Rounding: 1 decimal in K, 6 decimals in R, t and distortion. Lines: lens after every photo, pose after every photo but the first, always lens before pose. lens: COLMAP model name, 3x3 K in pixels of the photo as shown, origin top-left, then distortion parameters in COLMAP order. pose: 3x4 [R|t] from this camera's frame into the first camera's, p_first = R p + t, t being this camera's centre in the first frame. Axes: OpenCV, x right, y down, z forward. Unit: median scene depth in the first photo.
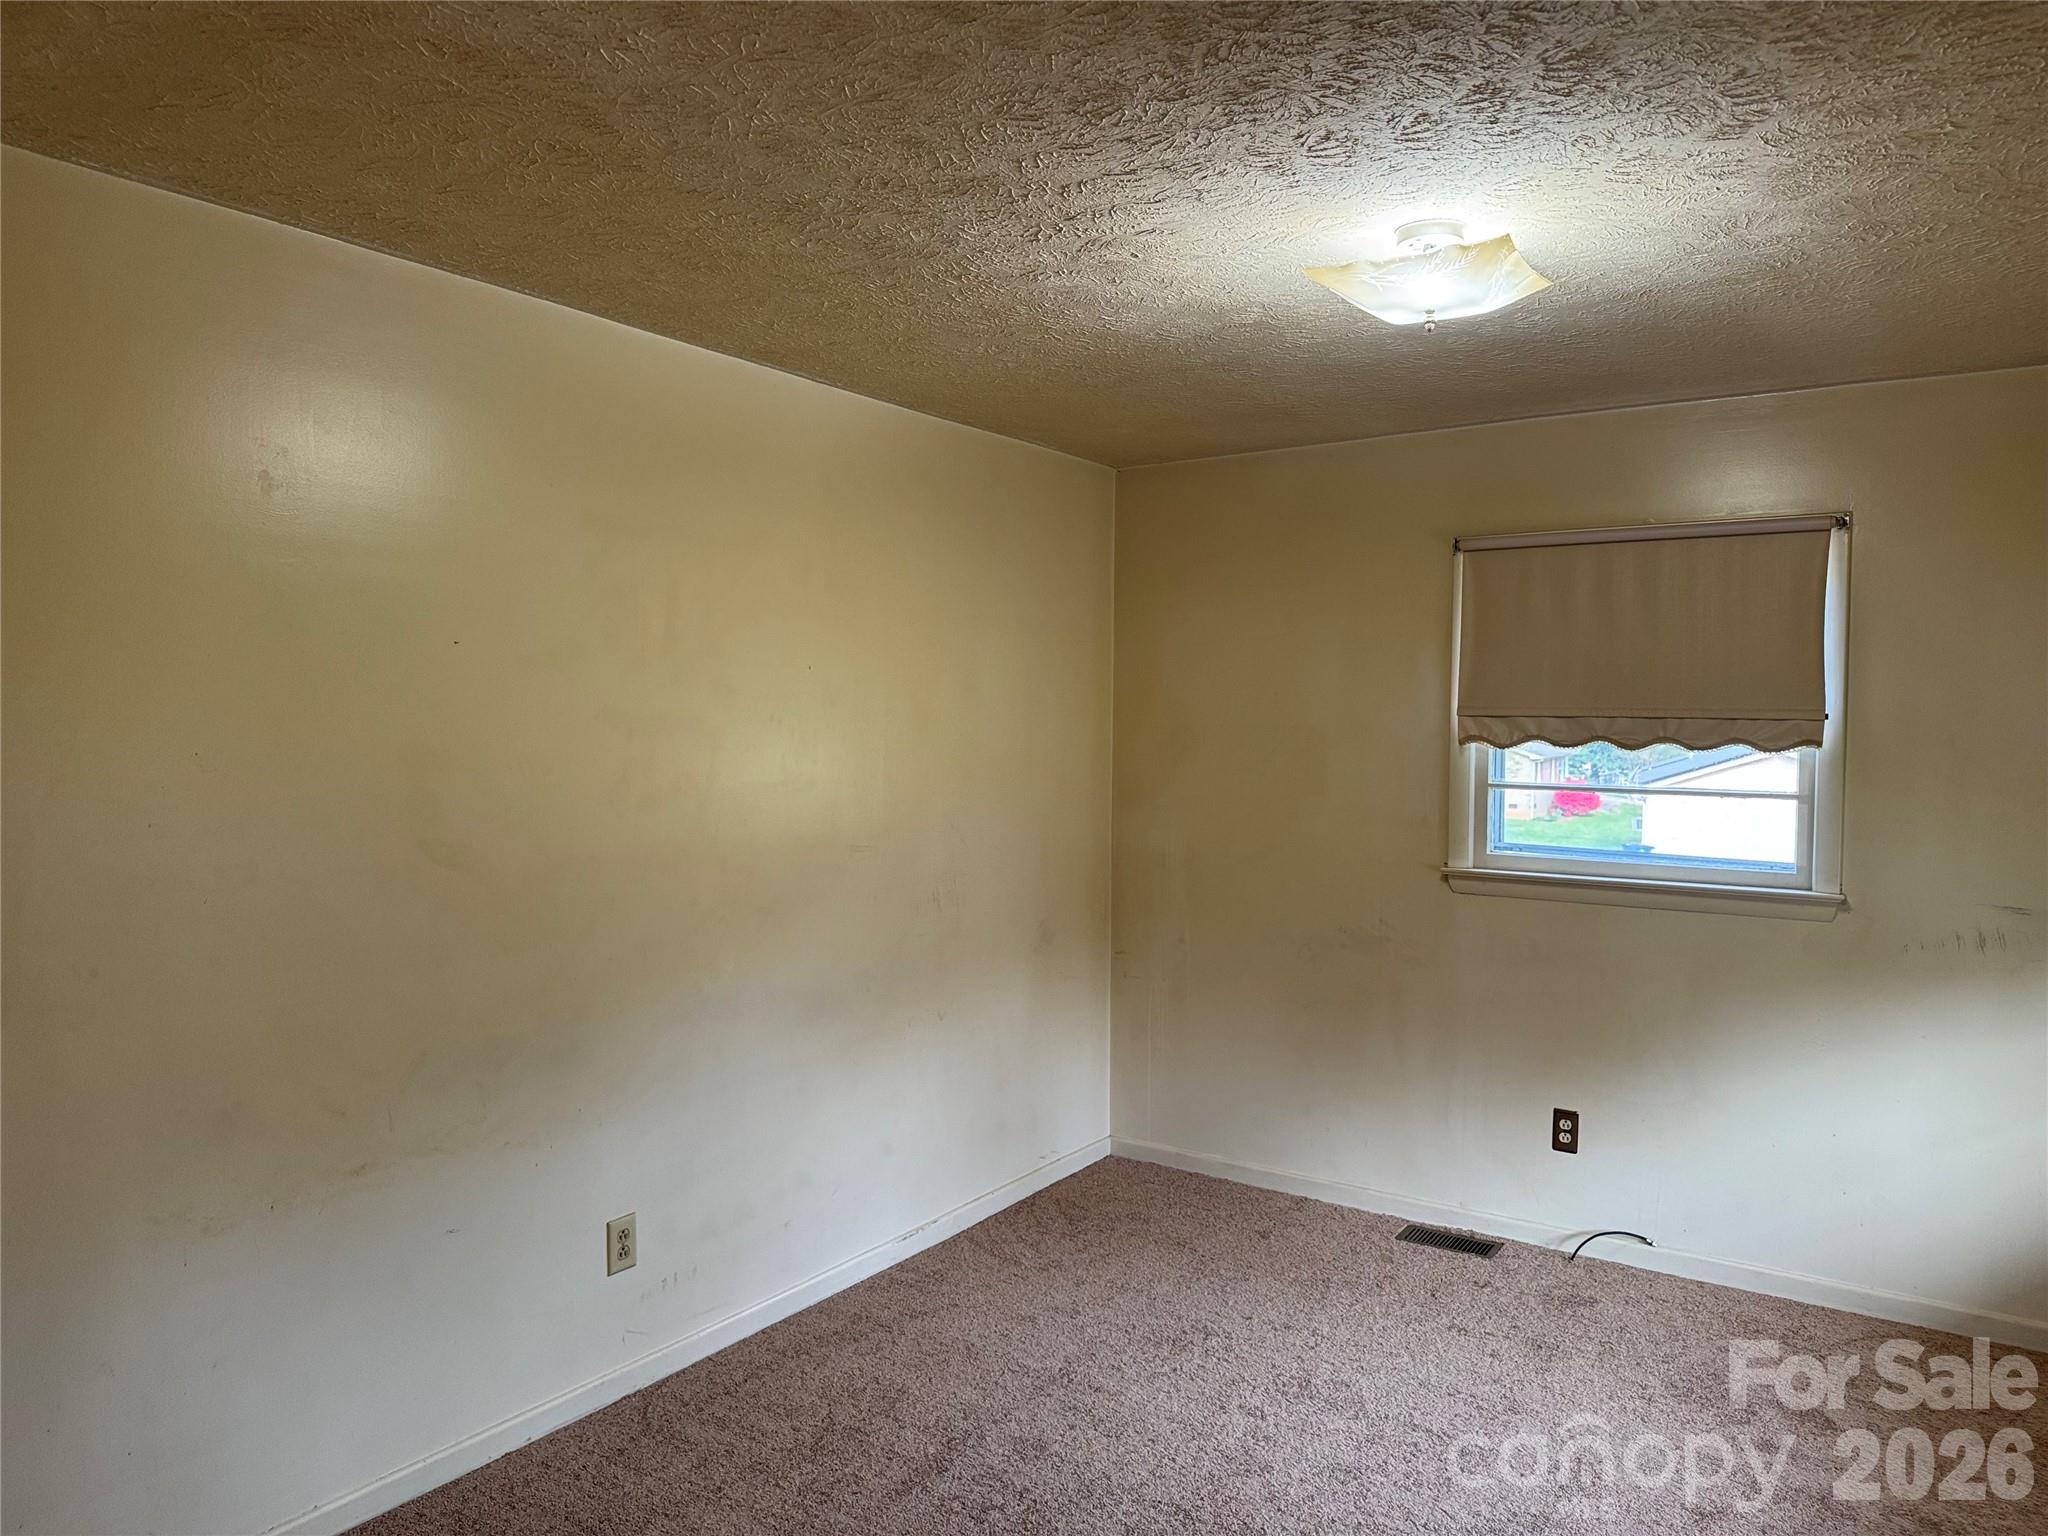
lens RADIAL K [[1434.5, 0, 1024.0], [0, 1434.5, 768.0], [0, 0, 1]] dist [0.027105, -0.000264]
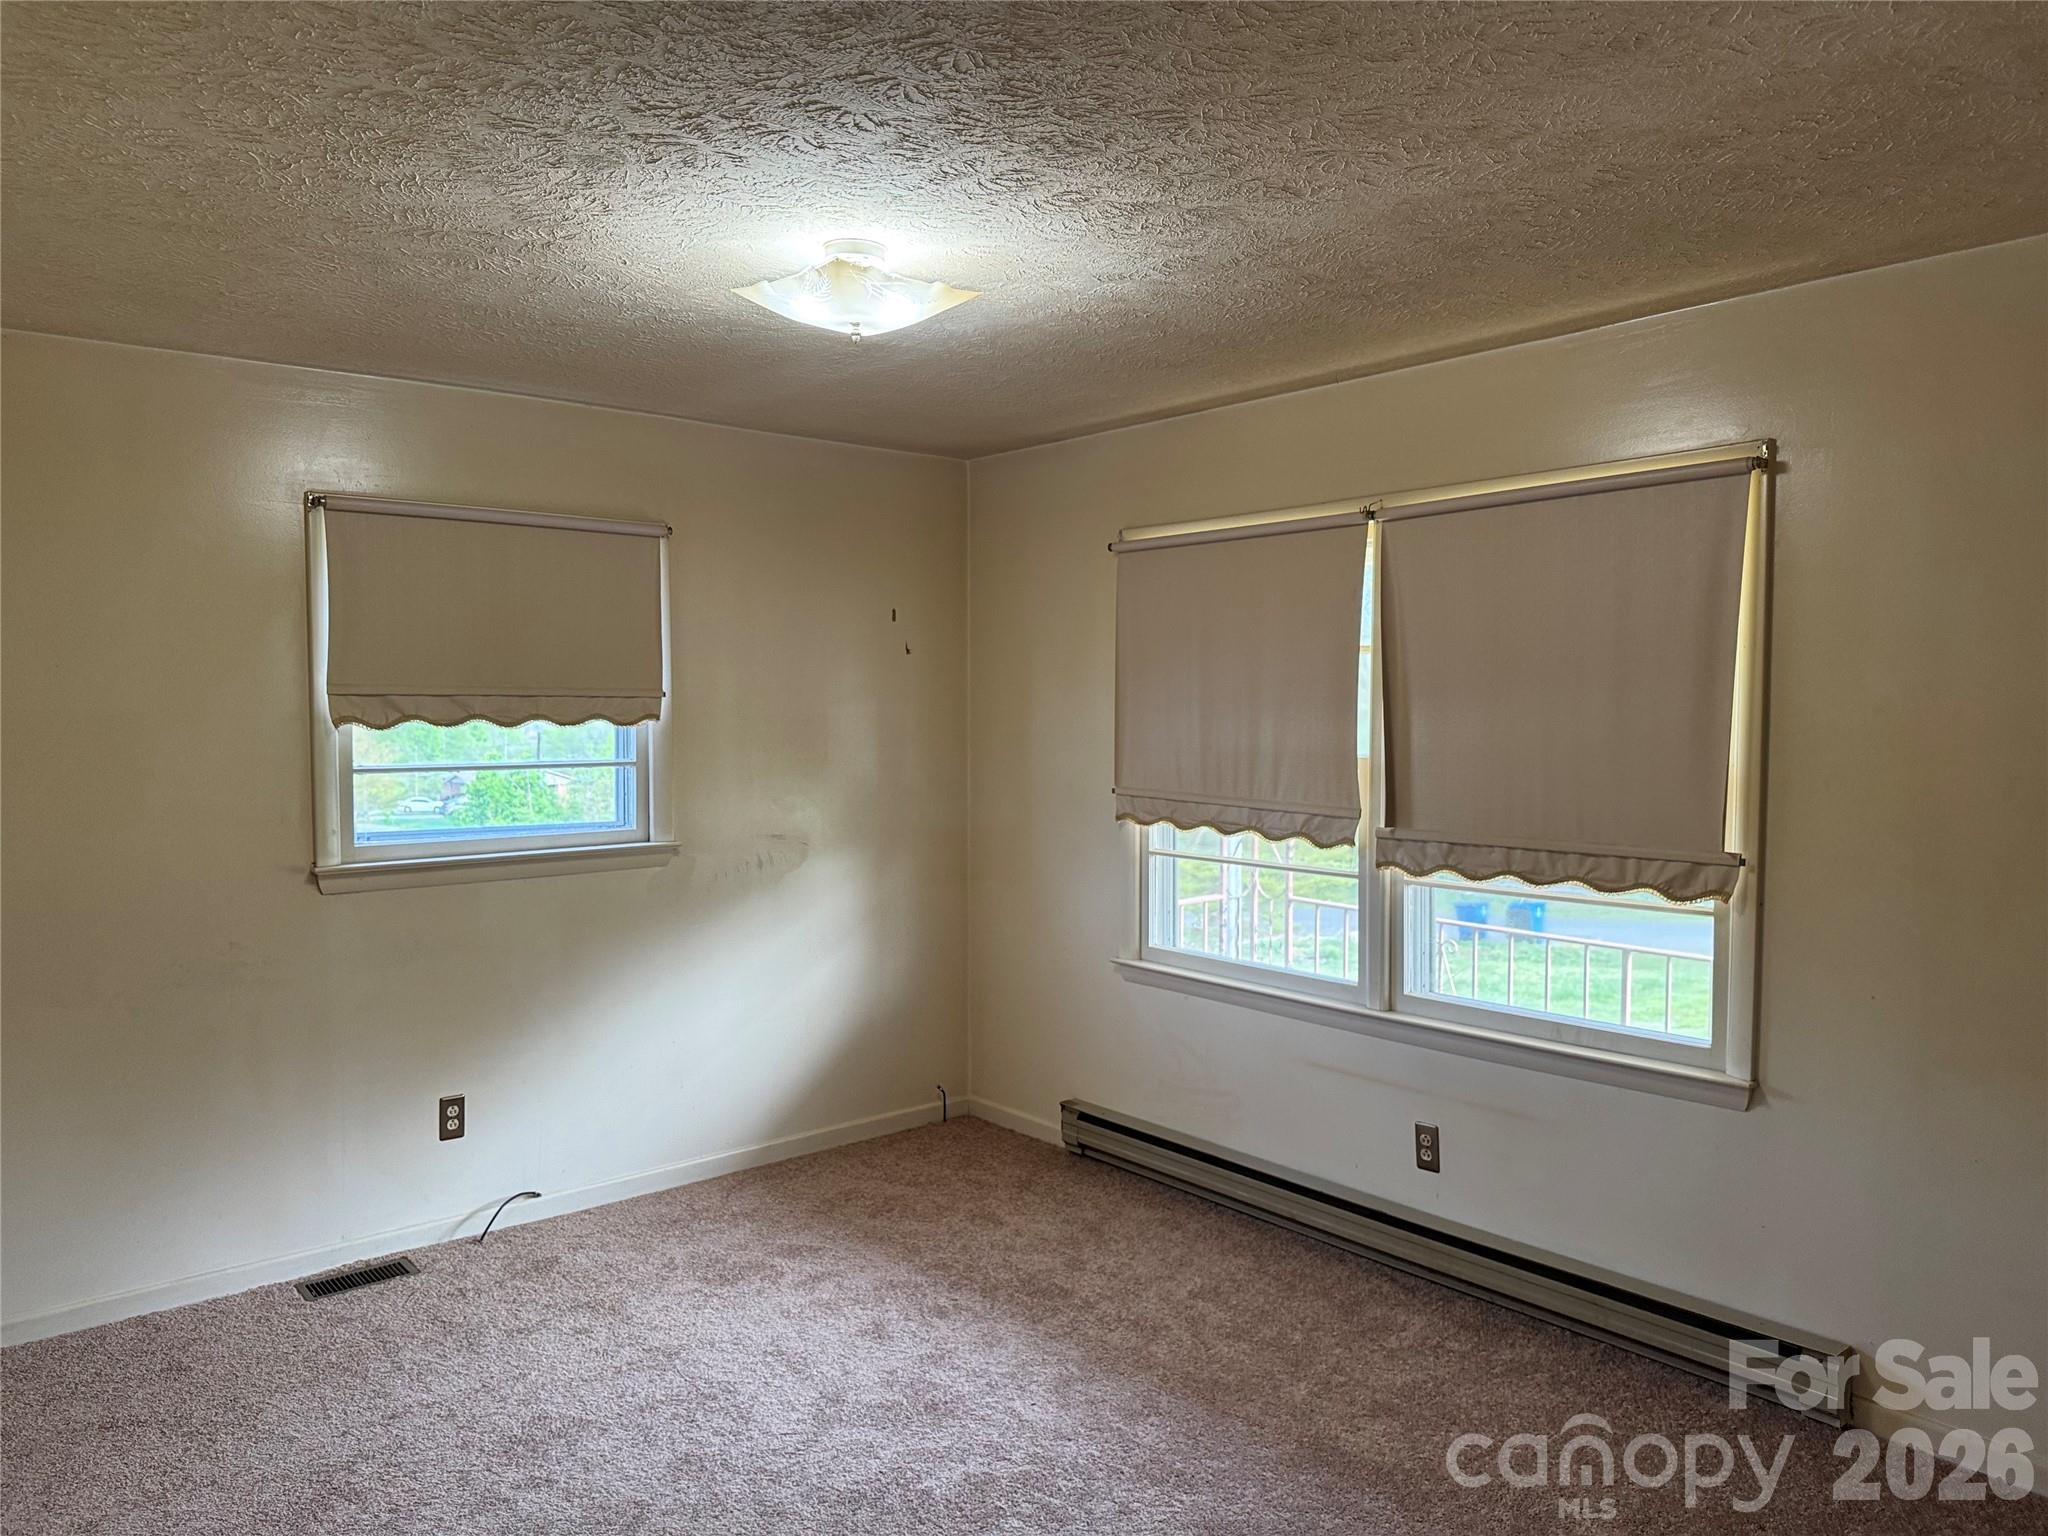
lens RADIAL K [[1434.5, 0, 1024.0], [0, 1434.5, 768.0], [0, 0, 1]] dist [0.027105, -0.000264]
pose [[0.284570, -0.053410, 0.957166, -0.441000], [0.037813, 0.998295, 0.044463, -0.014812], [-0.957909, 0.023541, 0.286104, 0.340965]]
